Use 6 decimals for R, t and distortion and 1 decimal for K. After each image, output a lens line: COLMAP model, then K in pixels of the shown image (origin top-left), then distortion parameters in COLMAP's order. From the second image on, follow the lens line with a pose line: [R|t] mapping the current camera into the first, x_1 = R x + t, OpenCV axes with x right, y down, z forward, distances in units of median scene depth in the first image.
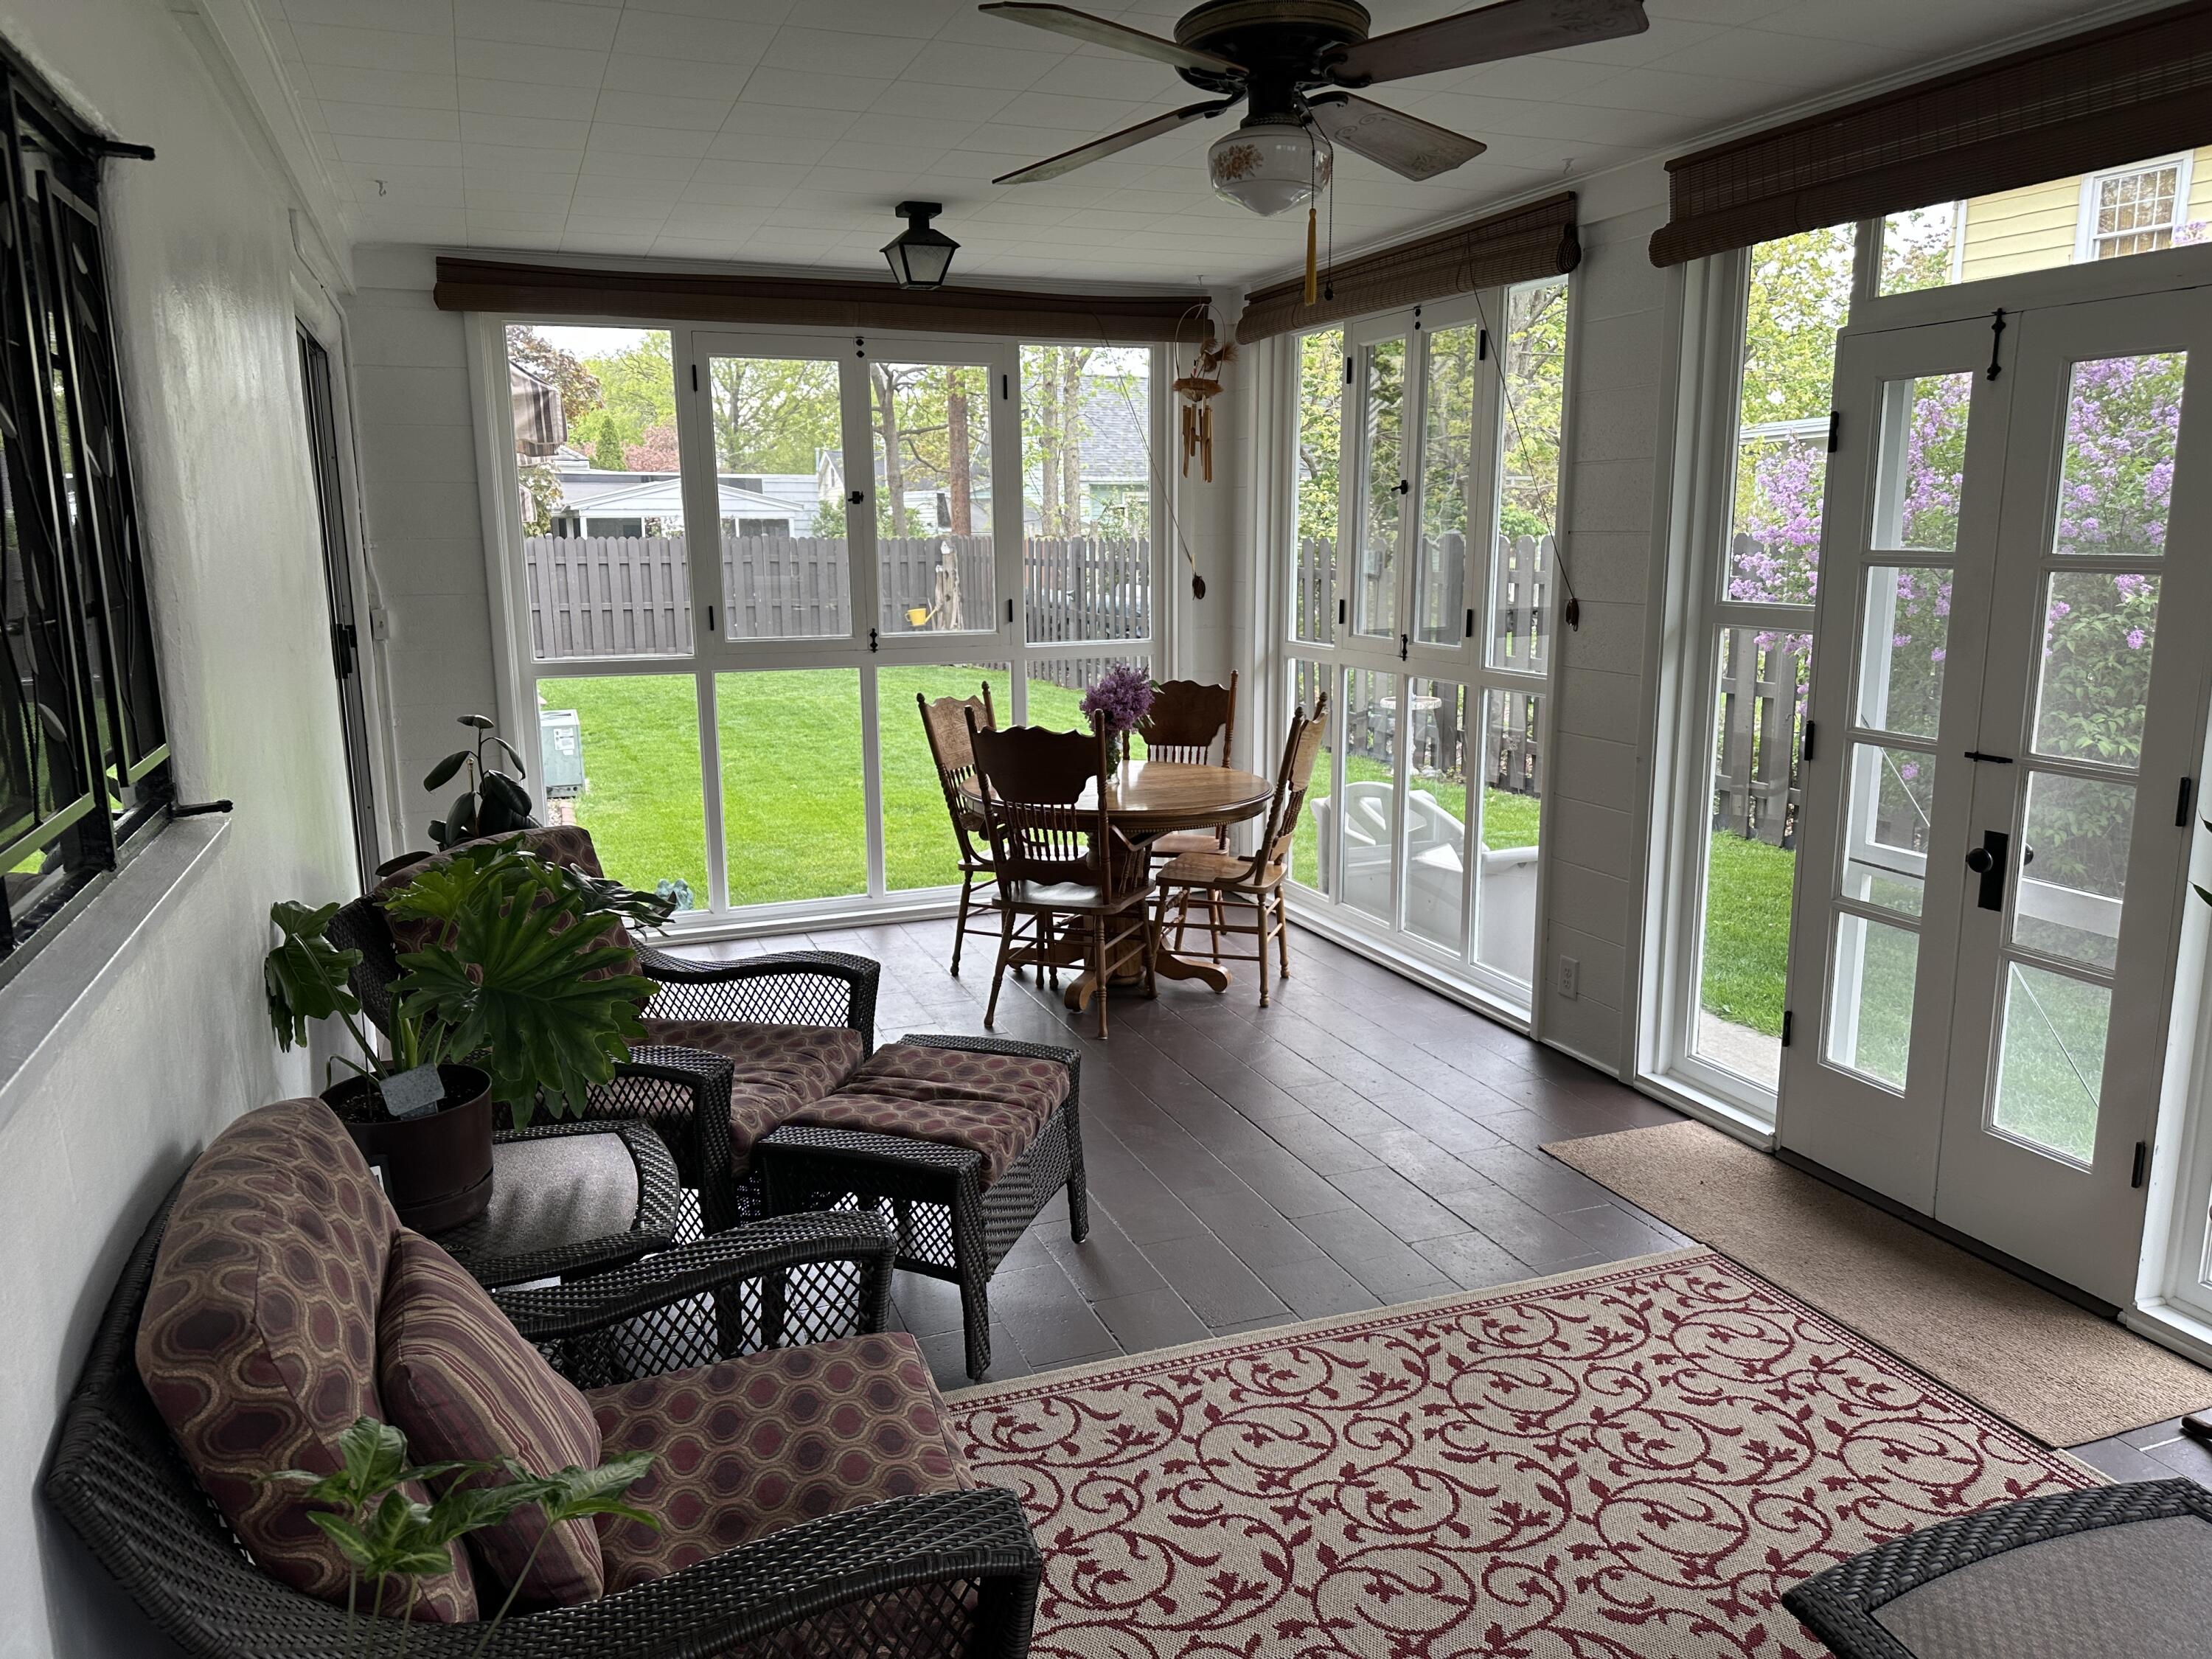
lens RADIAL K [[1553.8, 0, 1110.4], [0, 1553.8, 825.3], [0, 0, 1]] dist [0.039089, -0.008476]
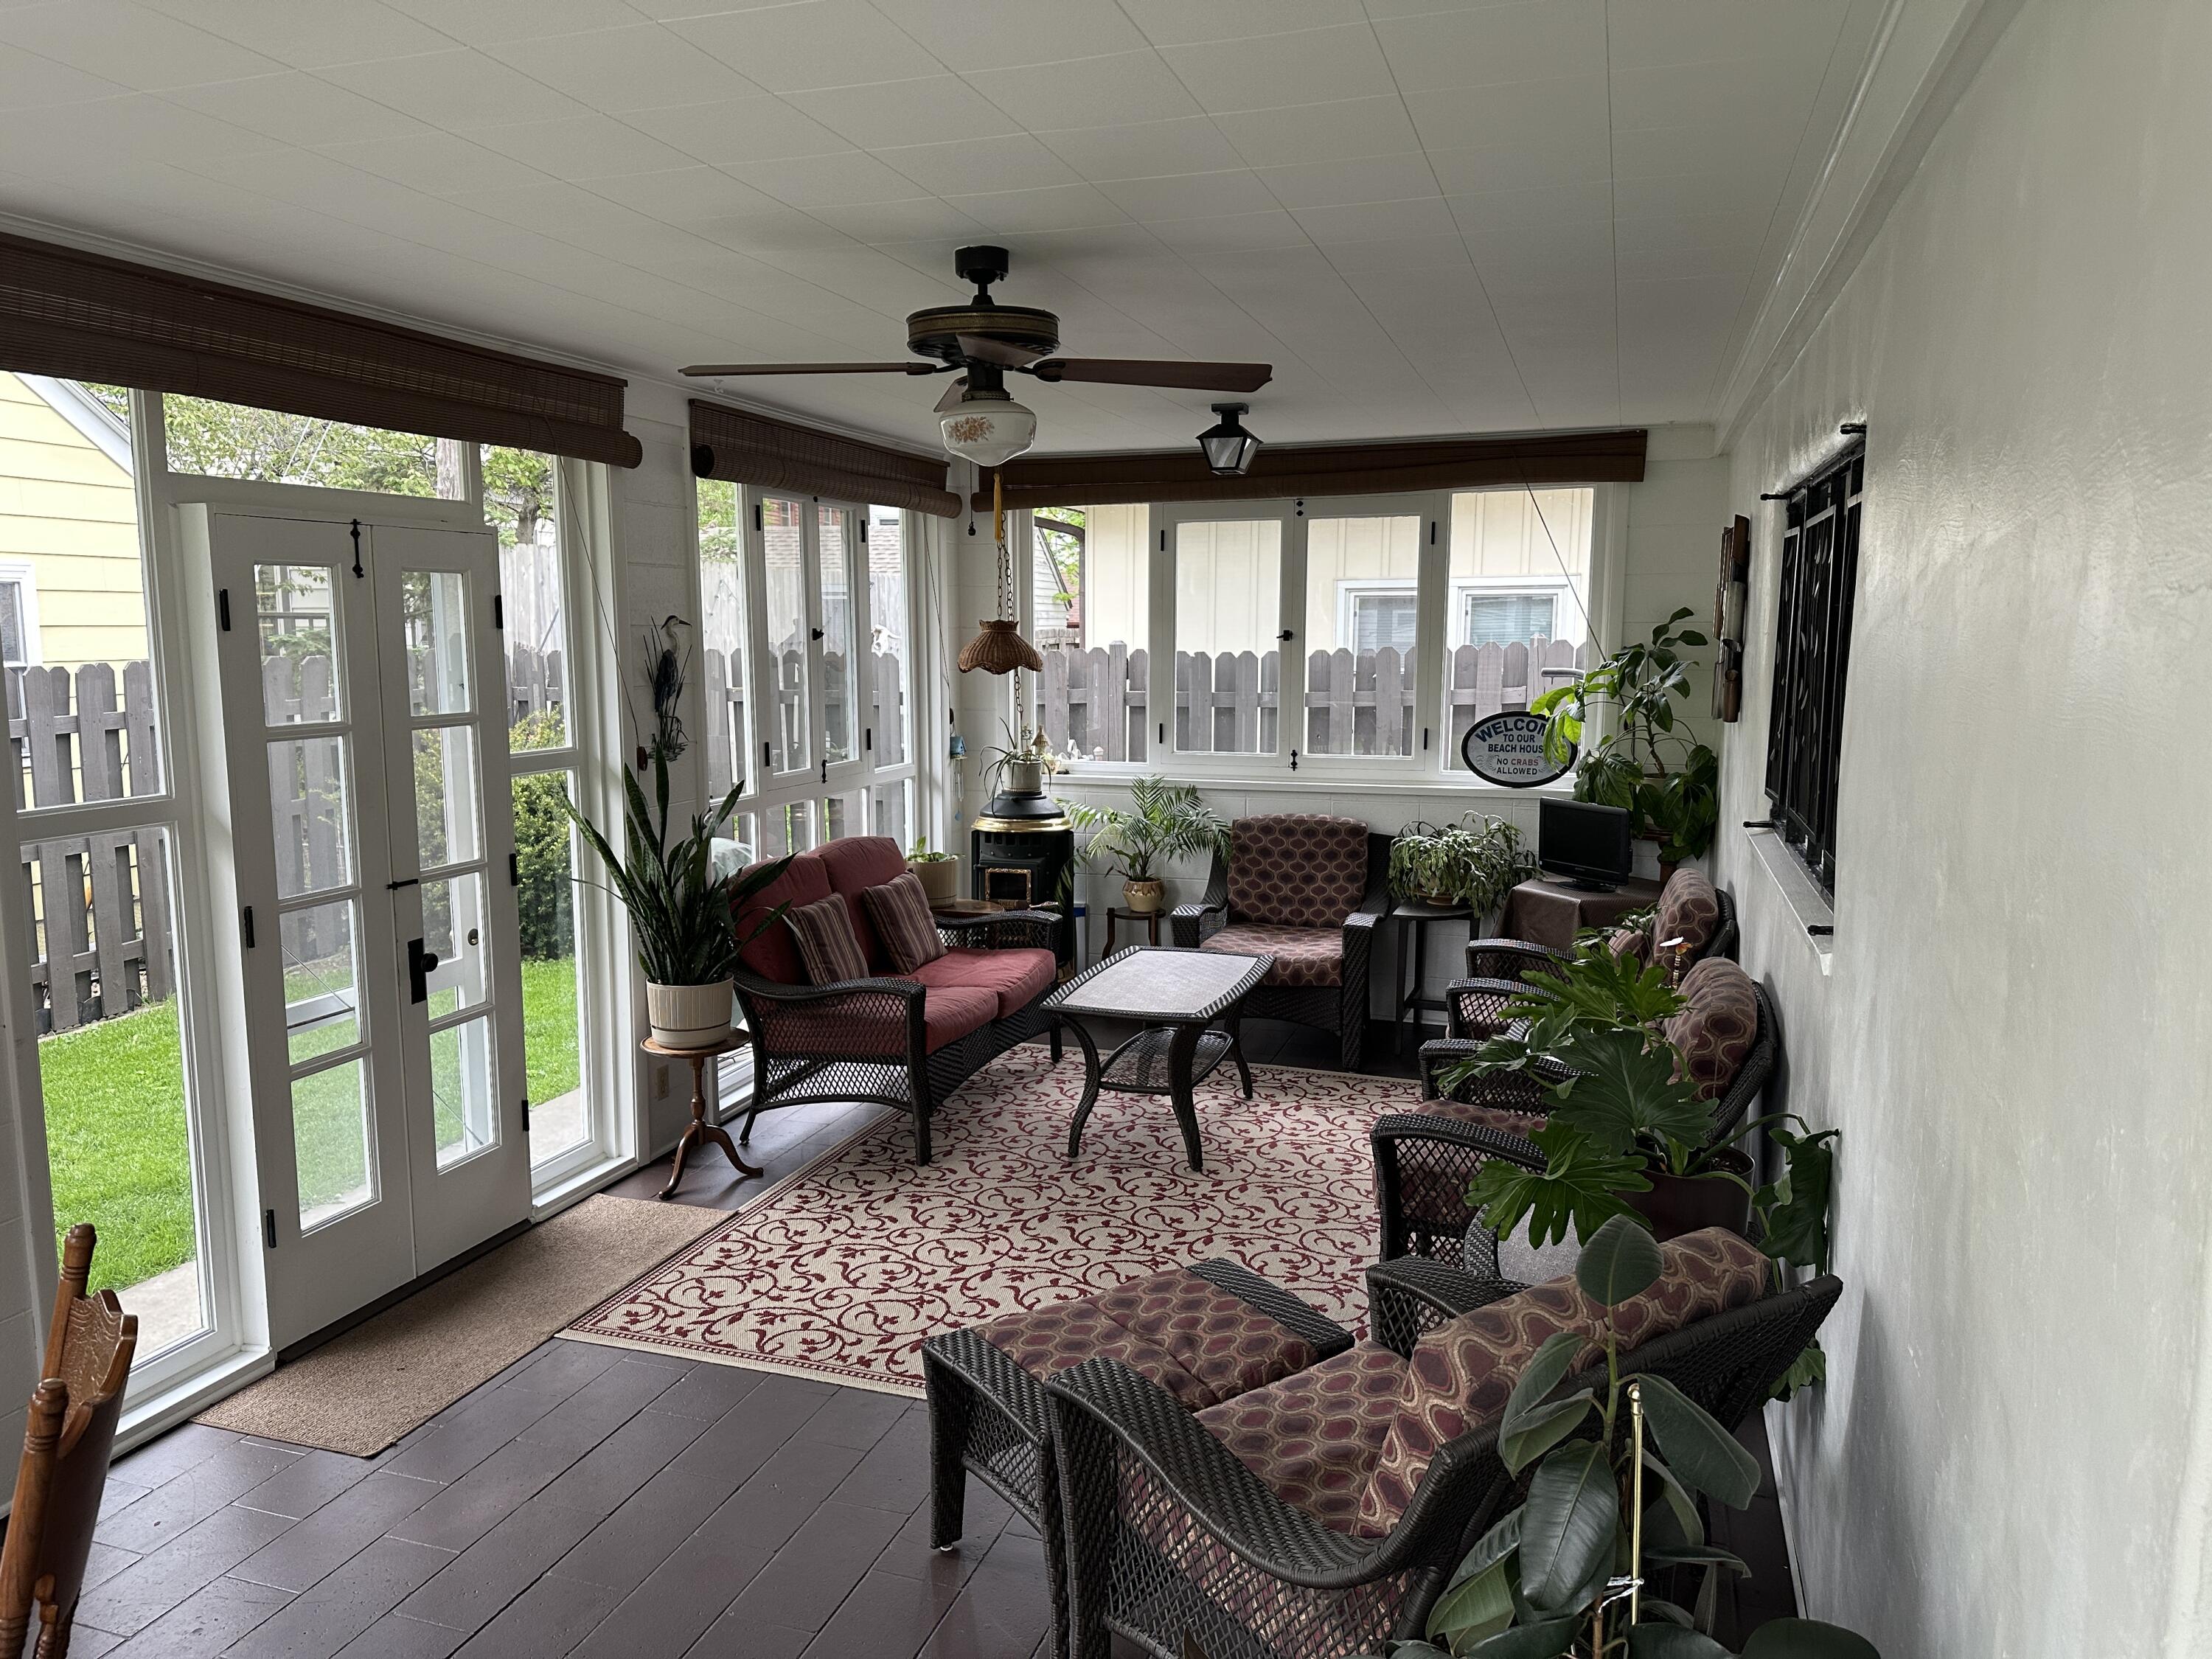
lens RADIAL K [[1553.8, 0, 1109.8], [0, 1553.8, 833.6], [0, 0, 1]] dist [0.039089, -0.008476]
pose [[-0.768719, -0.075040, 0.635169, -0.684271], [0.133570, 0.952361, 0.274168, -0.367575], [-0.625484, 0.295598, -0.722075, 1.649058]]
